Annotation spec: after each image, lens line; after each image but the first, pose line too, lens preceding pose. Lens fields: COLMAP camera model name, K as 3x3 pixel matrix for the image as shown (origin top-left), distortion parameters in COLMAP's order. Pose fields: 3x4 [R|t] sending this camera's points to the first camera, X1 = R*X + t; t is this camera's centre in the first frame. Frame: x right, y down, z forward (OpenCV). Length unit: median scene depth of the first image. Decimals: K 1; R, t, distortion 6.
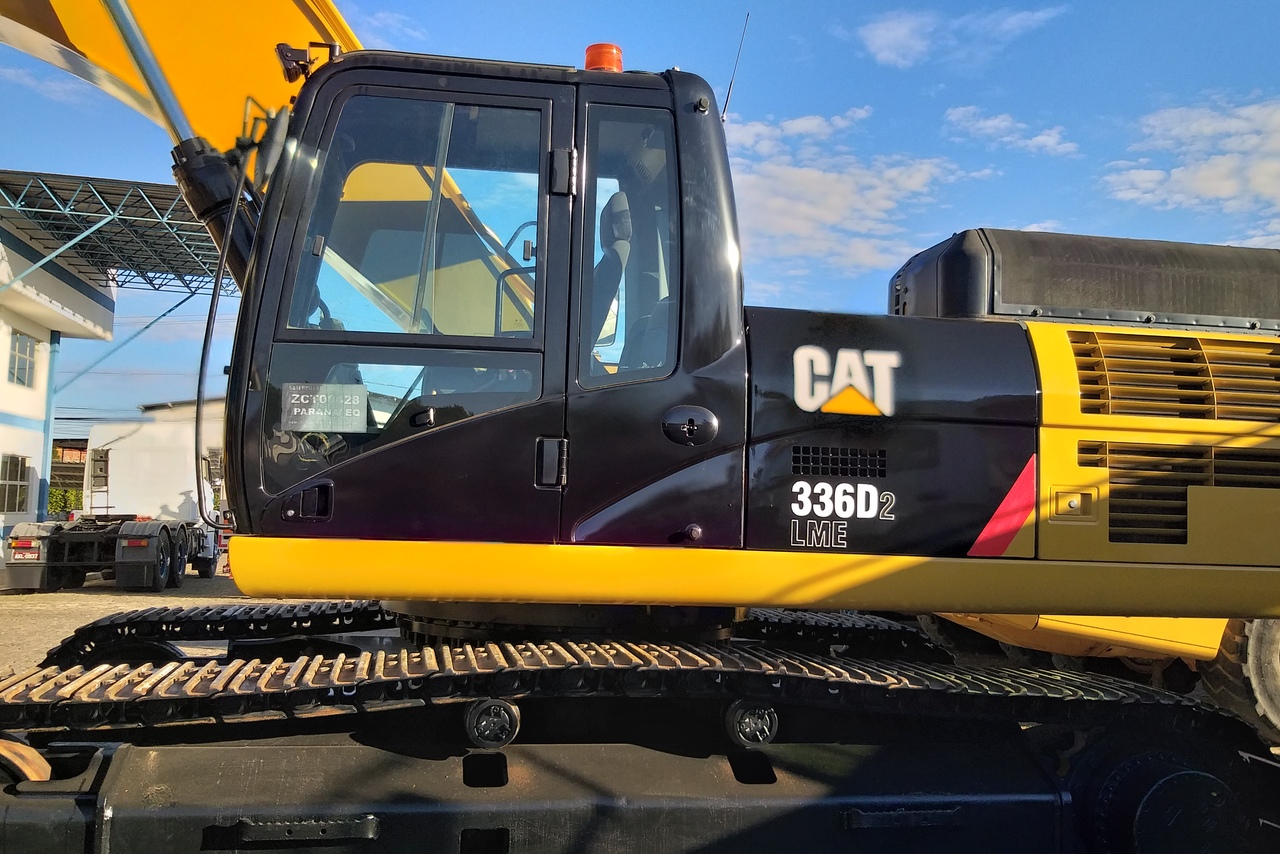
lens RADIAL K [[1180.3, 0, 674.6], [0, 1180.3, 391.0], [0, 0, 1]] dist [0.037893, -0.092517]
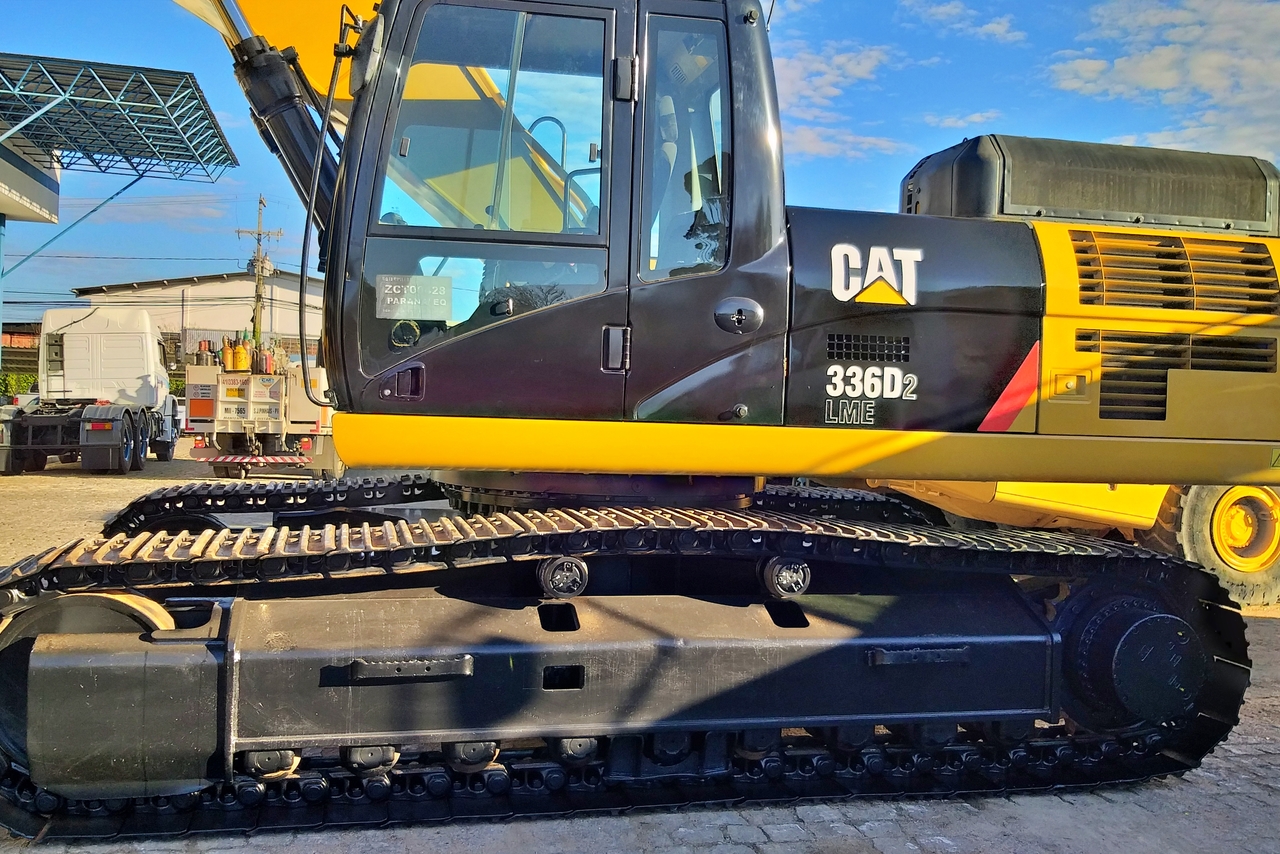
lens RADIAL K [[1192.9, 0, 640.5], [0, 1192.9, 419.3], [0, 0, 1]] dist [0.020746, -0.050563]
pose [[0.998859, -0.001409, 0.047737, -0.129586], [-0.004320, 0.992803, 0.119681, -0.007026], [-0.047562, -0.119751, 0.991664, -0.115309]]
